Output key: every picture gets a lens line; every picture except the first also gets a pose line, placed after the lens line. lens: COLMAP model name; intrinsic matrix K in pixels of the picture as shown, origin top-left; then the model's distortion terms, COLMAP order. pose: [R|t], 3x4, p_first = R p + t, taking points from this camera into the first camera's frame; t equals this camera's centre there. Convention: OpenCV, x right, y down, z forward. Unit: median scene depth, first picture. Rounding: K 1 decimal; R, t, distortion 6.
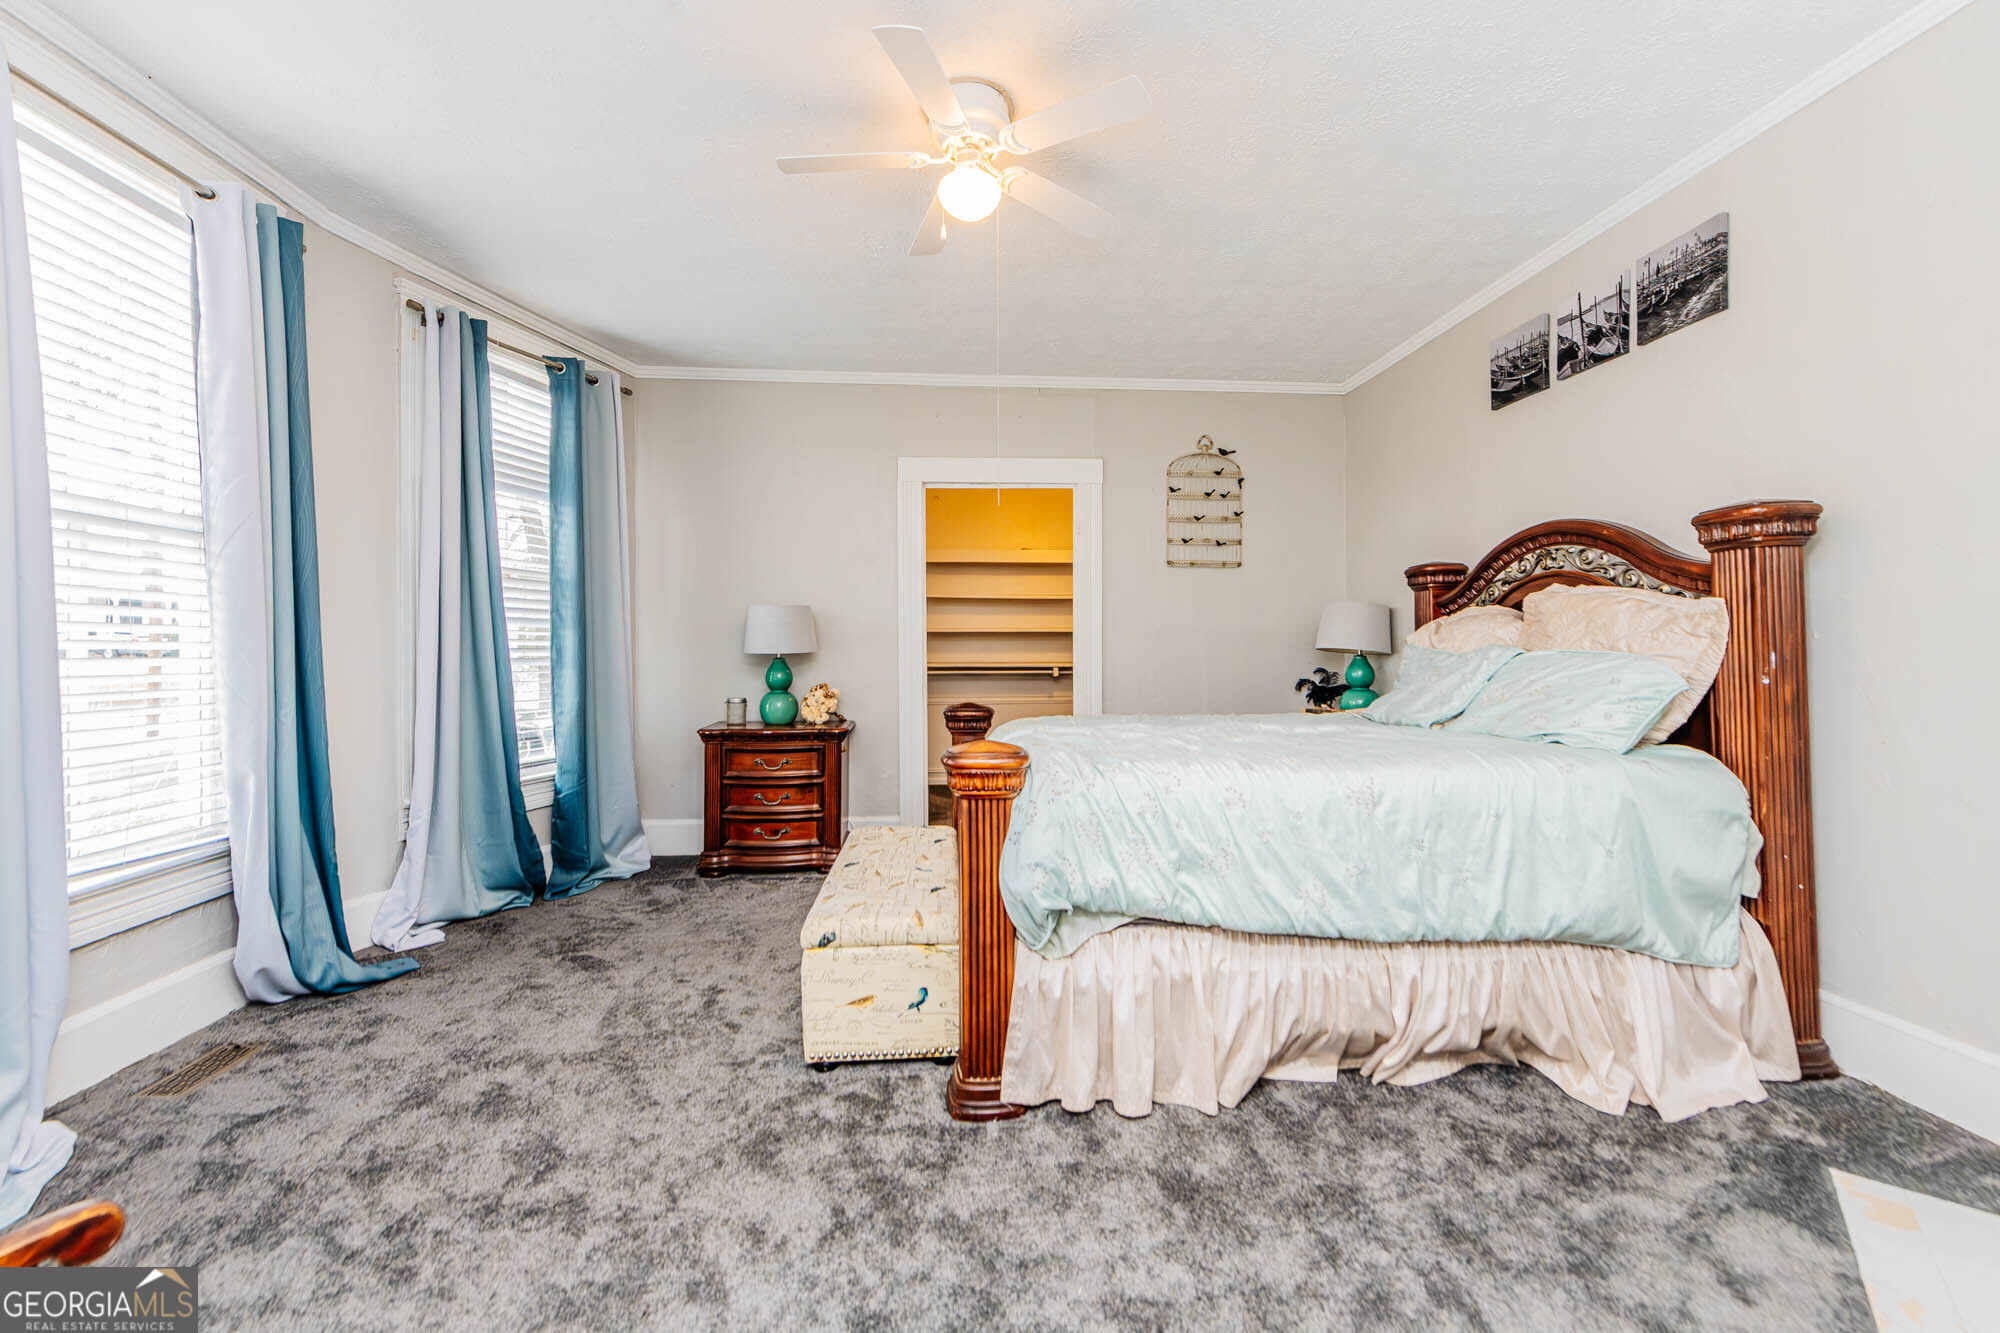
lens RADIAL K [[801.7, 0, 1005.5], [0, 801.7, 652.0], [0, 0, 1]] dist [0.001807, -0.001005]
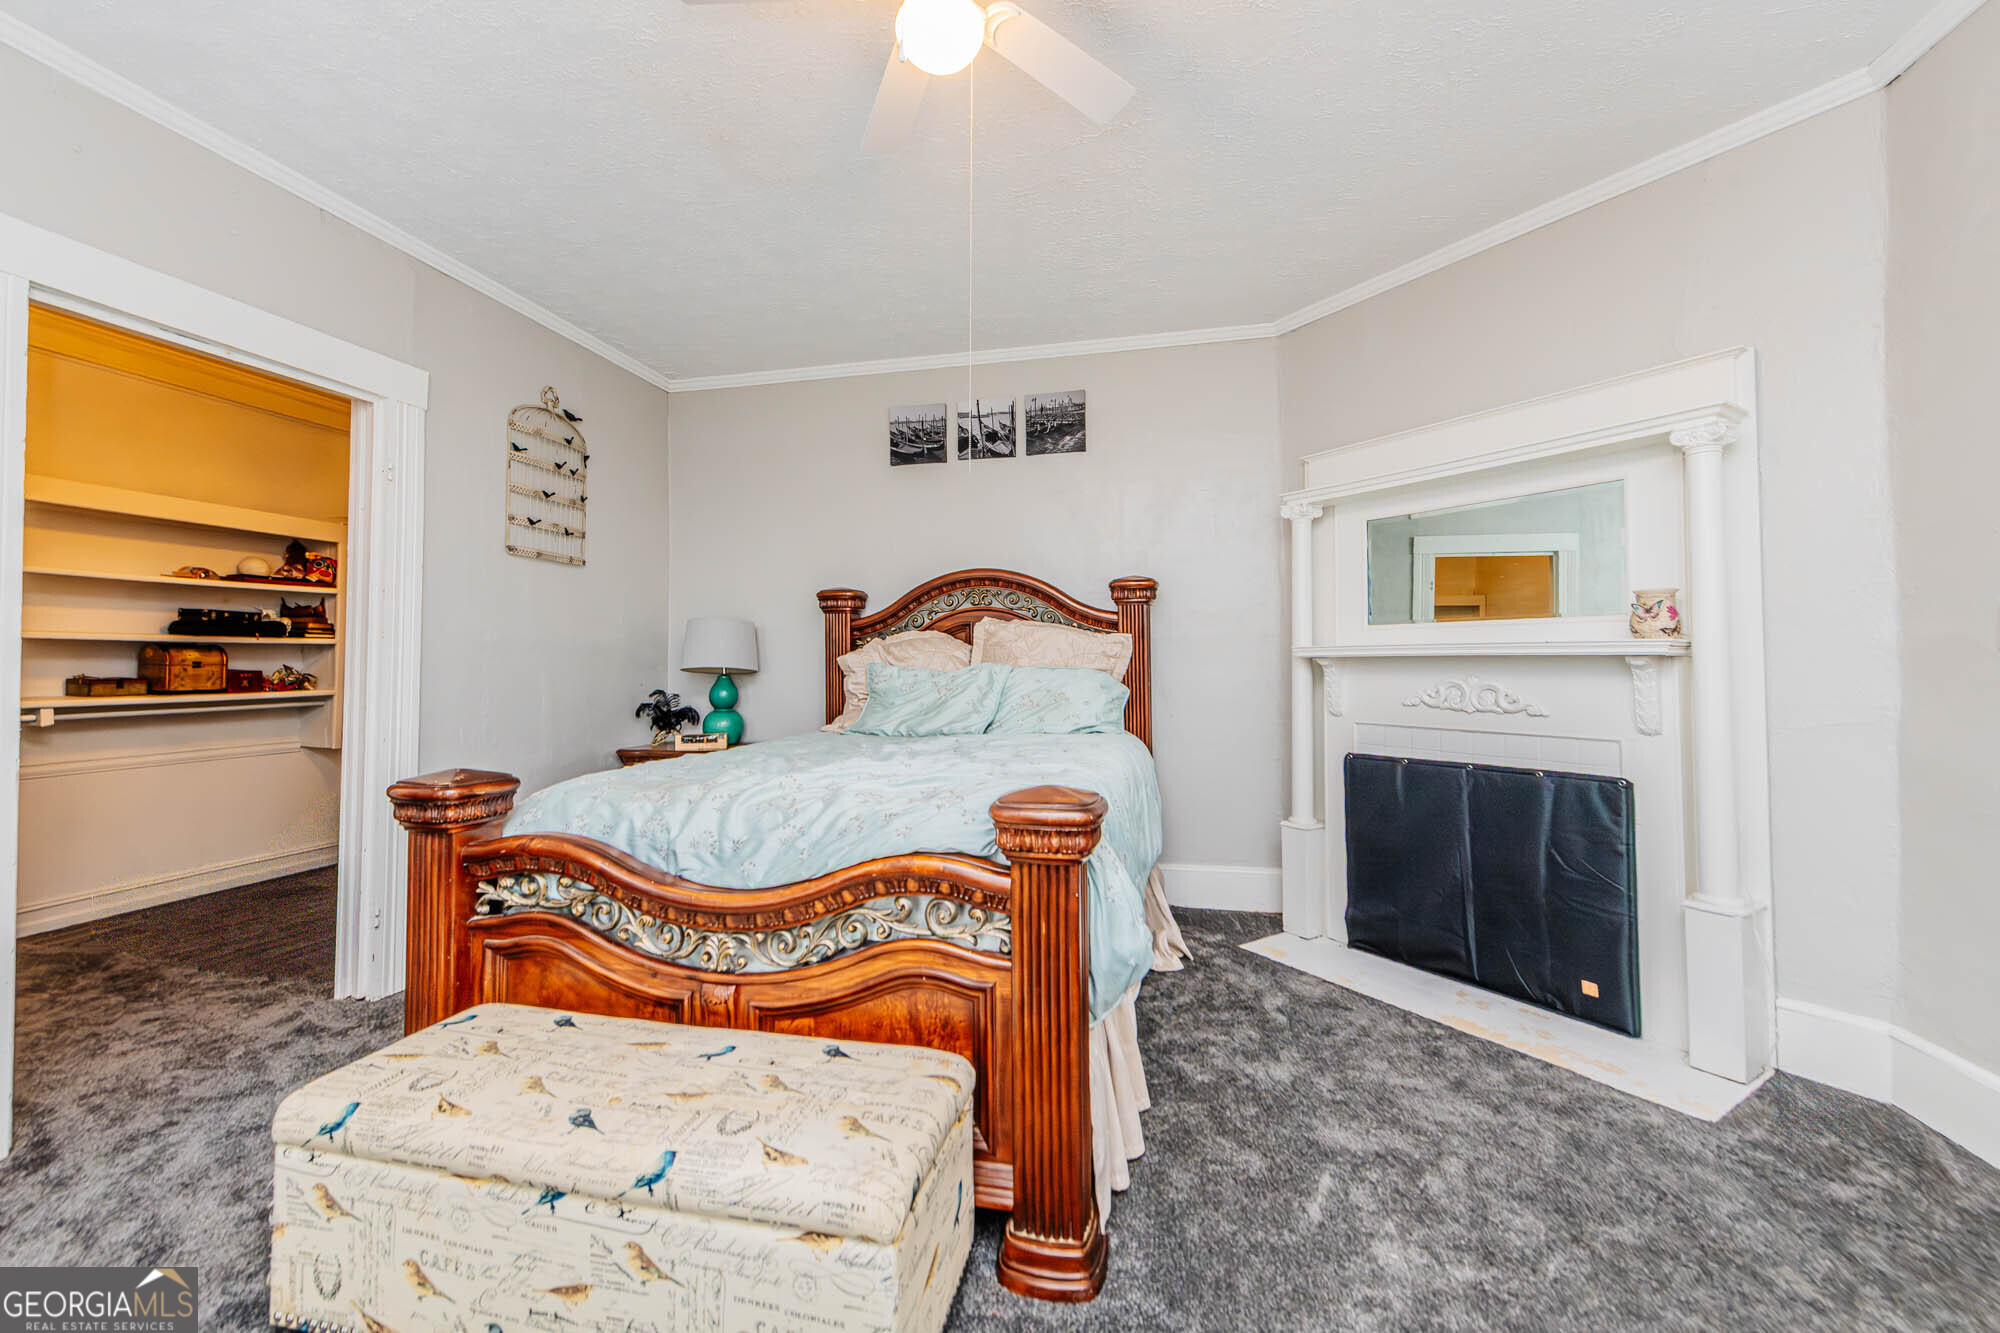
lens RADIAL K [[801.7, 0, 1005.9], [0, 801.7, 652.0], [0, 0, 1]] dist [0.001807, -0.001005]
pose [[0.290037, 0.016789, 0.956868, -0.524568], [0.009652, 0.999744, -0.020467, -0.000681], [-0.956967, 0.015172, 0.289801, 0.558942]]
